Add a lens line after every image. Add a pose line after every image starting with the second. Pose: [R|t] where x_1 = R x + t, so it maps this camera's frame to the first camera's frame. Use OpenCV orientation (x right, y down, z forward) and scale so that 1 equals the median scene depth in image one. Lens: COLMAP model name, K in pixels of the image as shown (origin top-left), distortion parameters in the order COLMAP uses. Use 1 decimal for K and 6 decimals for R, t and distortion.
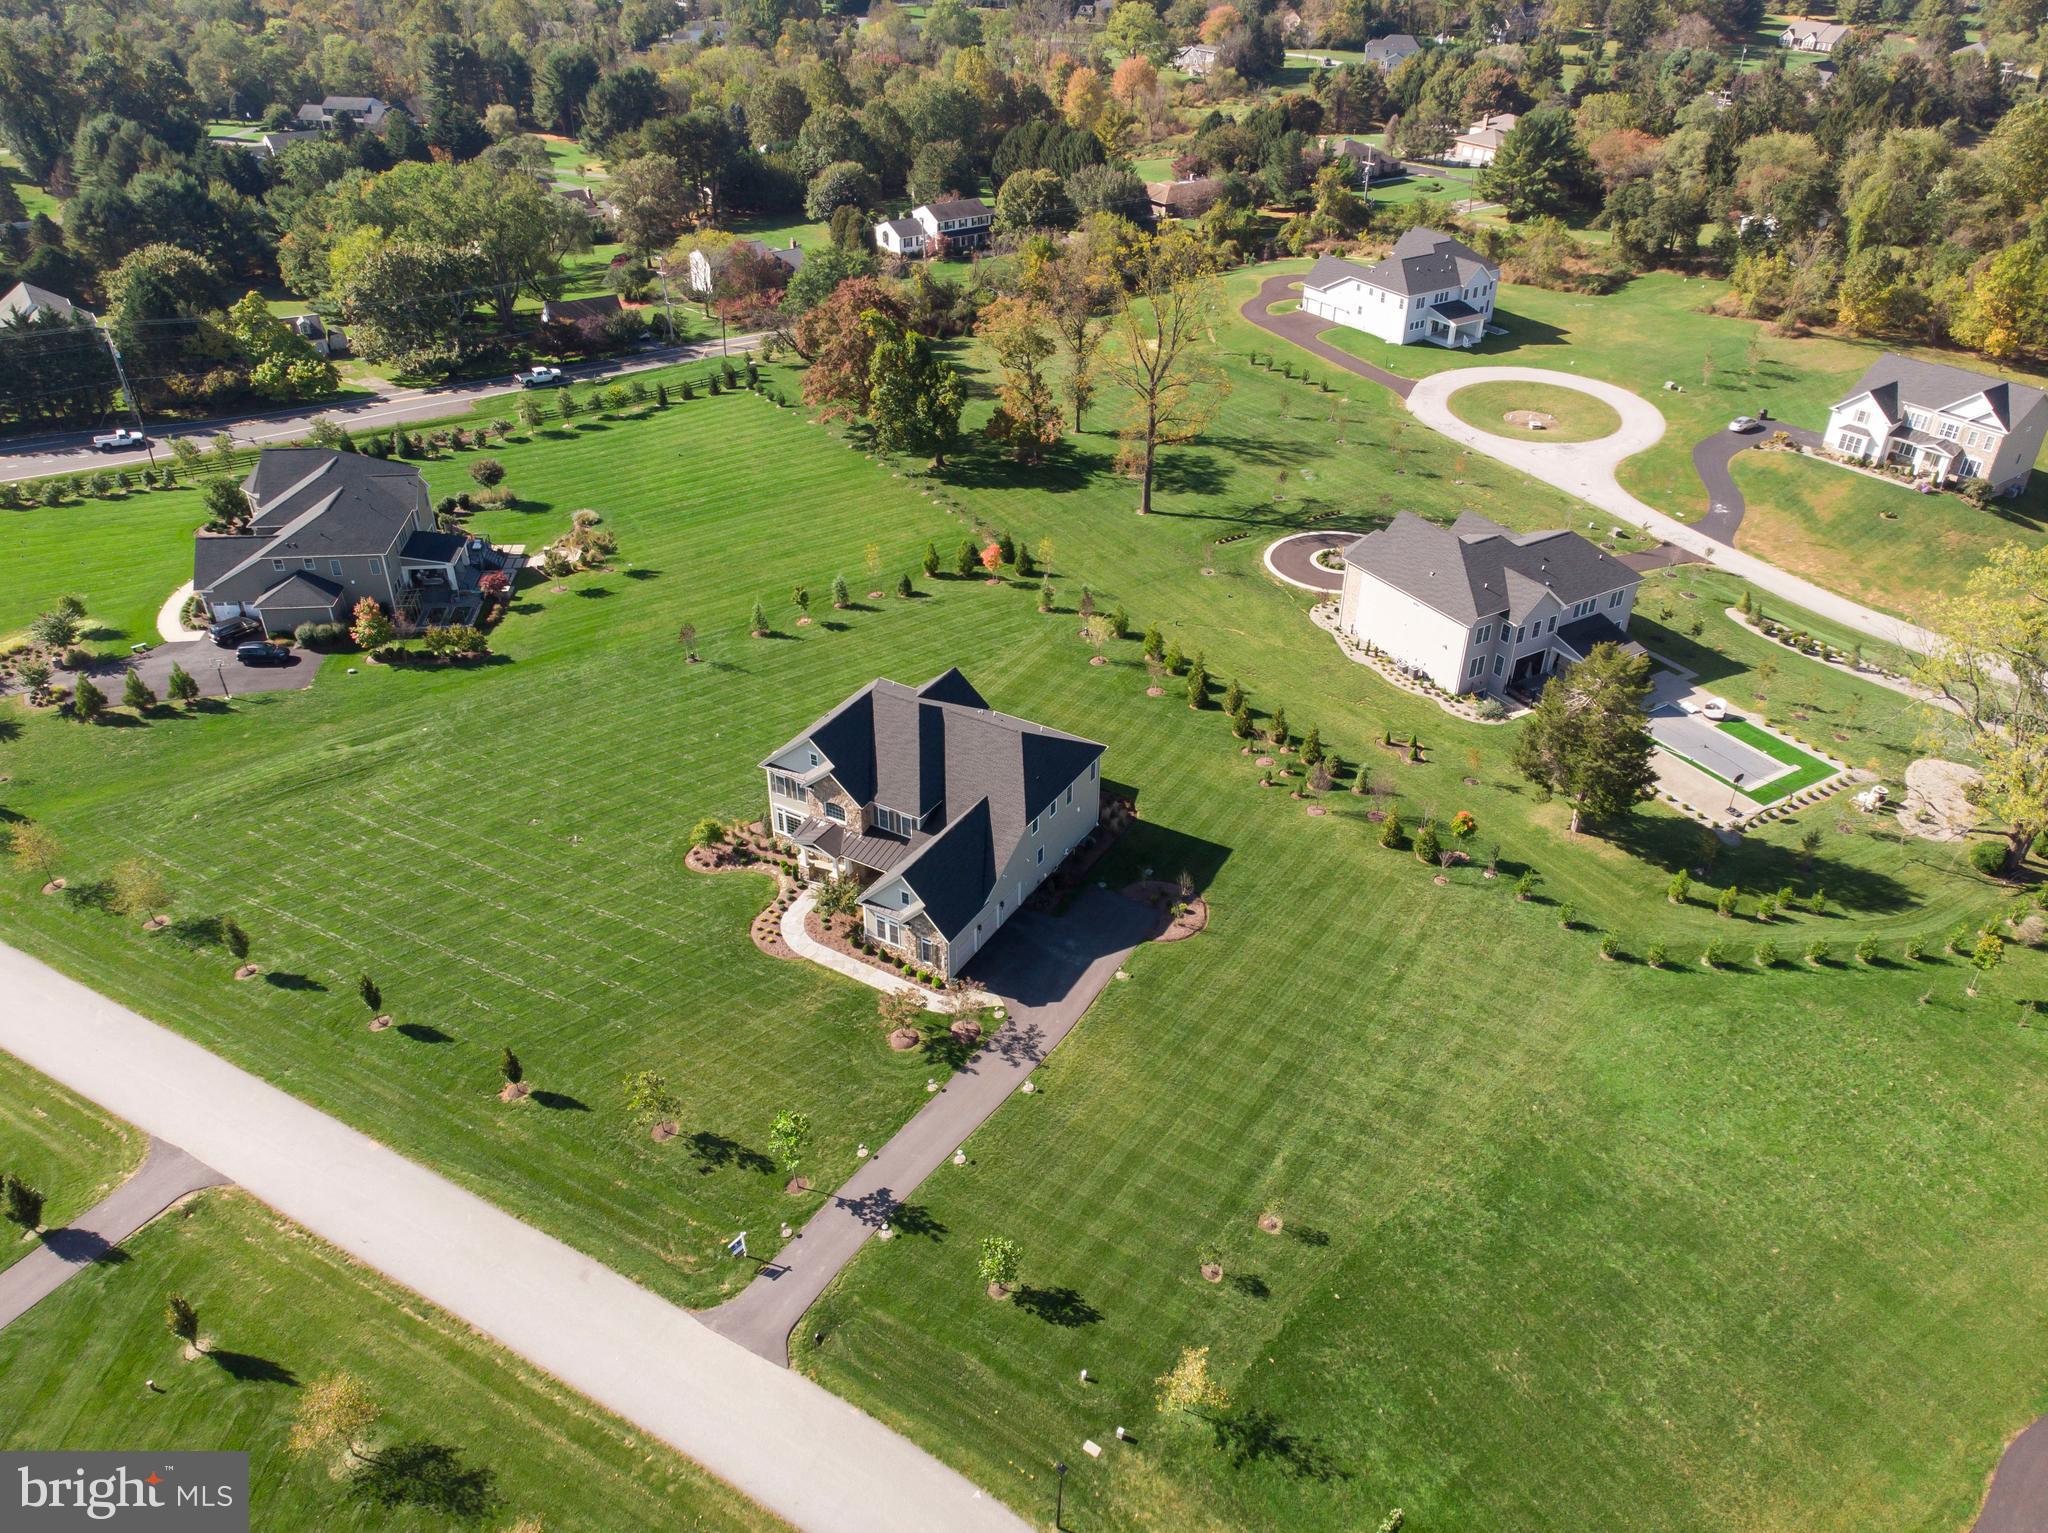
lens RADIAL K [[1487.0, 0, 973.6], [0, 1487.0, 767.5], [0, 0, 1]] dist [-0.000459, 0.013811]
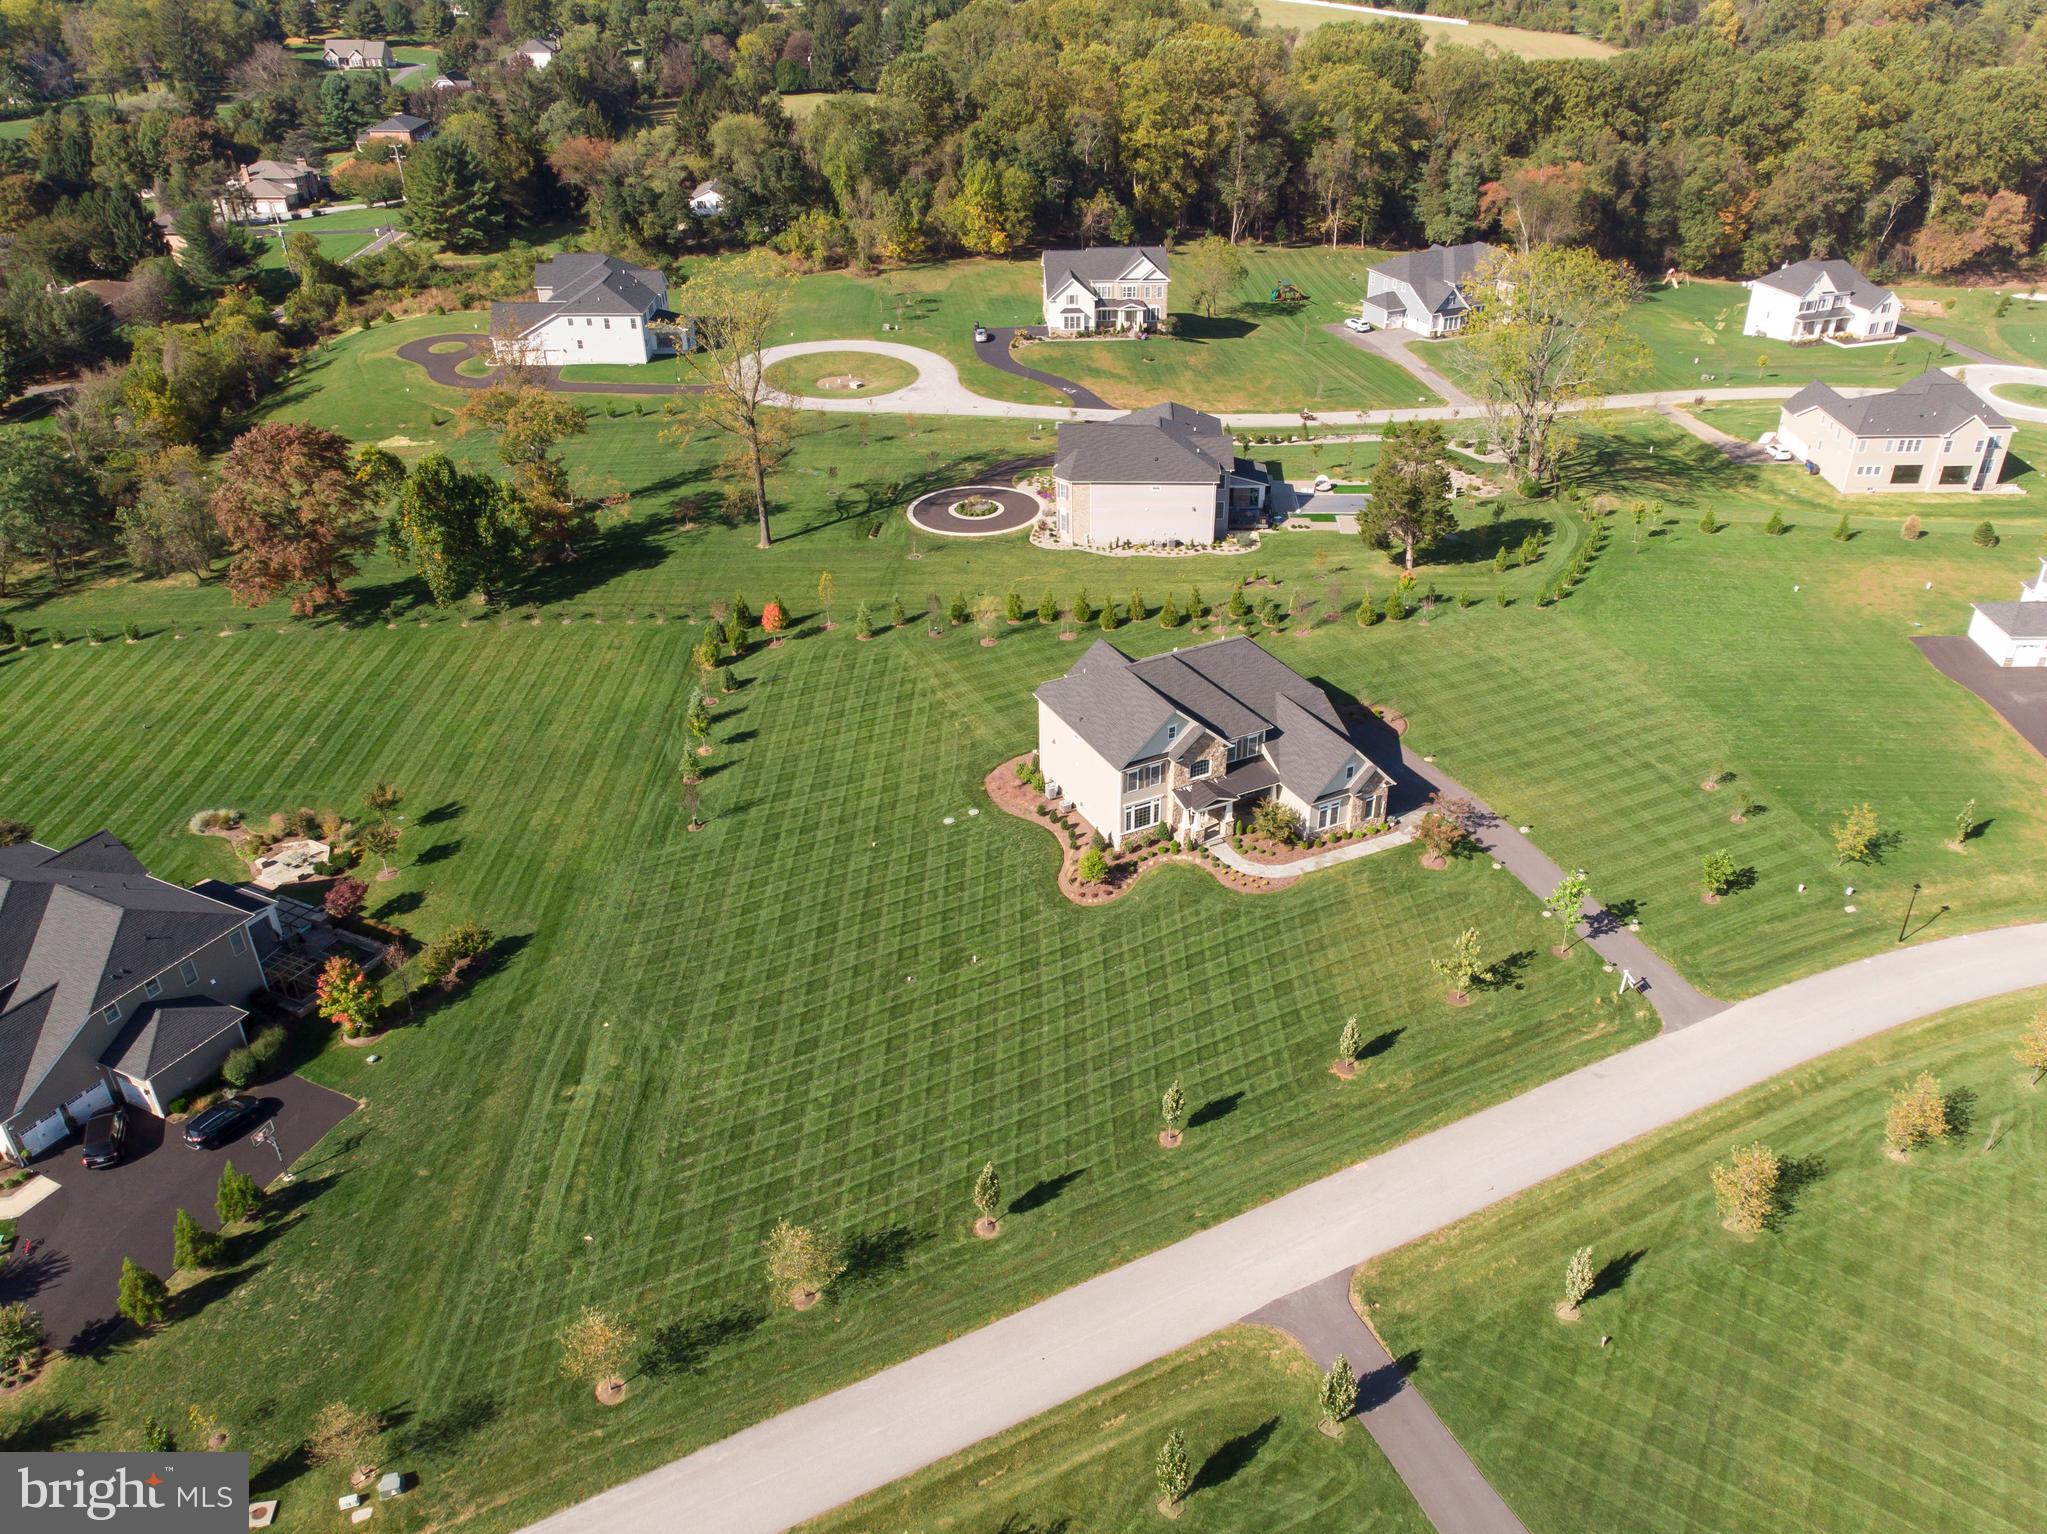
lens RADIAL K [[1649.5, 0, 1060.4], [0, 1649.5, 821.4], [0, 0, 1]] dist [0.000965, 0.008099]
pose [[0.520207, -0.447746, 0.727261, -0.792518], [0.468200, 0.861699, 0.195612, -0.167076], [-0.714264, 0.238745, 0.657896, 0.238244]]
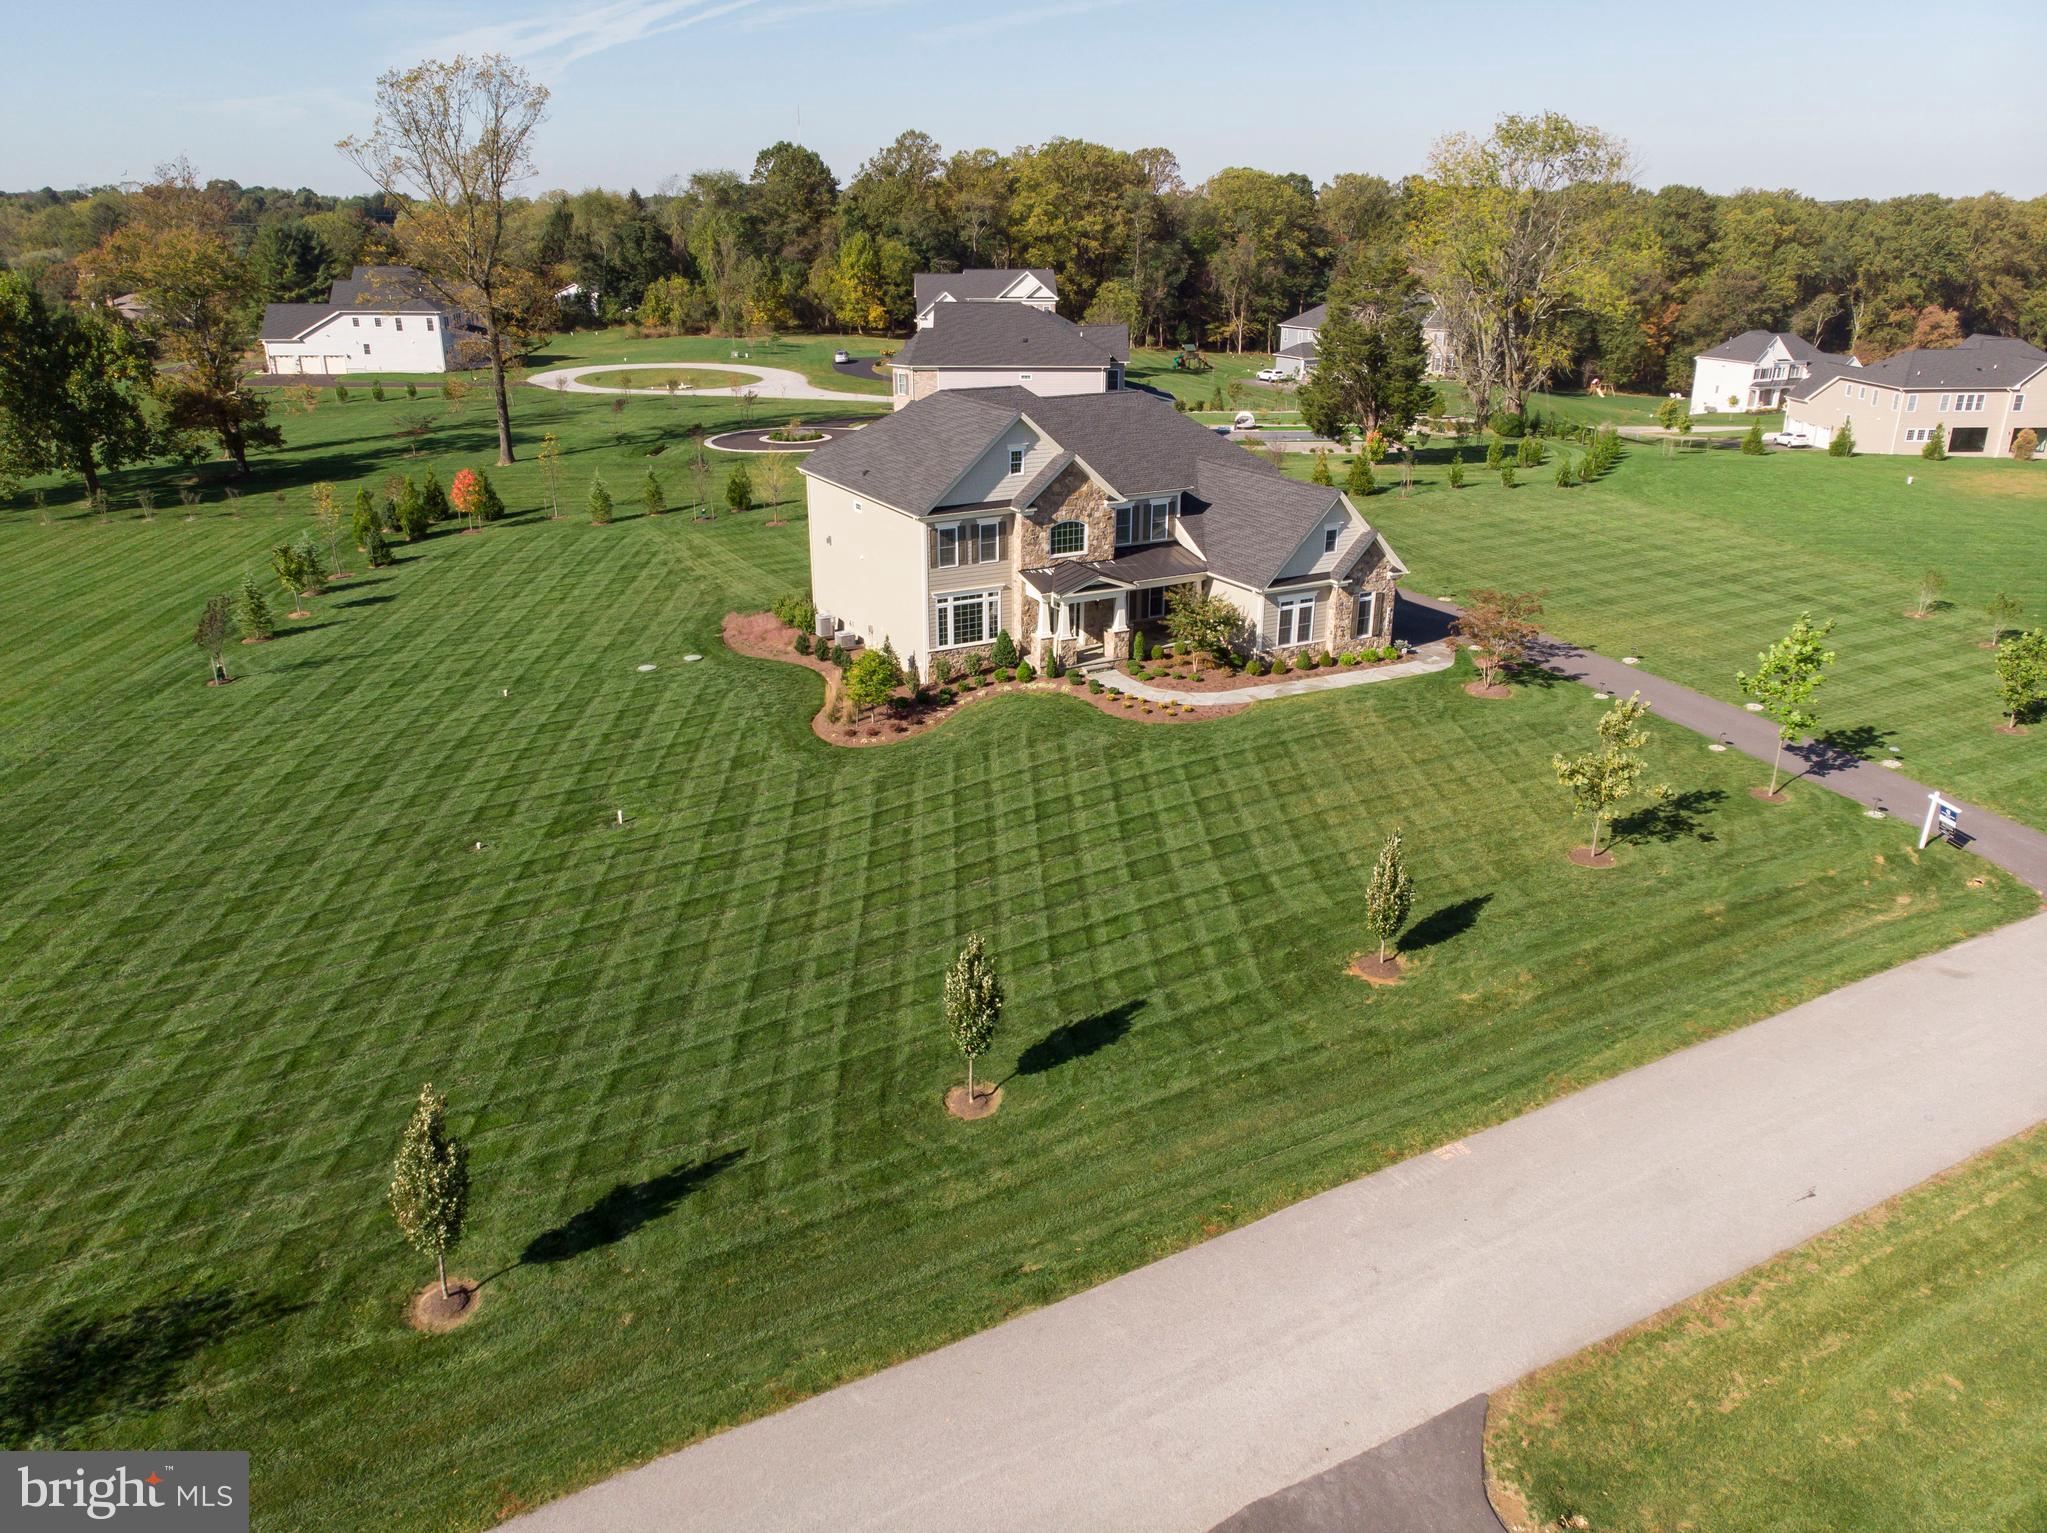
lens RADIAL K [[1530.0, 0, 1006.5], [0, 1530.0, 767.7], [0, 0, 1]] dist [-0.017068, 0.035991]
pose [[0.510591, -0.293381, 0.808223, -0.497027], [0.467553, 0.883601, 0.025369, 0.066199], [-0.721589, 0.364933, 0.588330, 0.533416]]
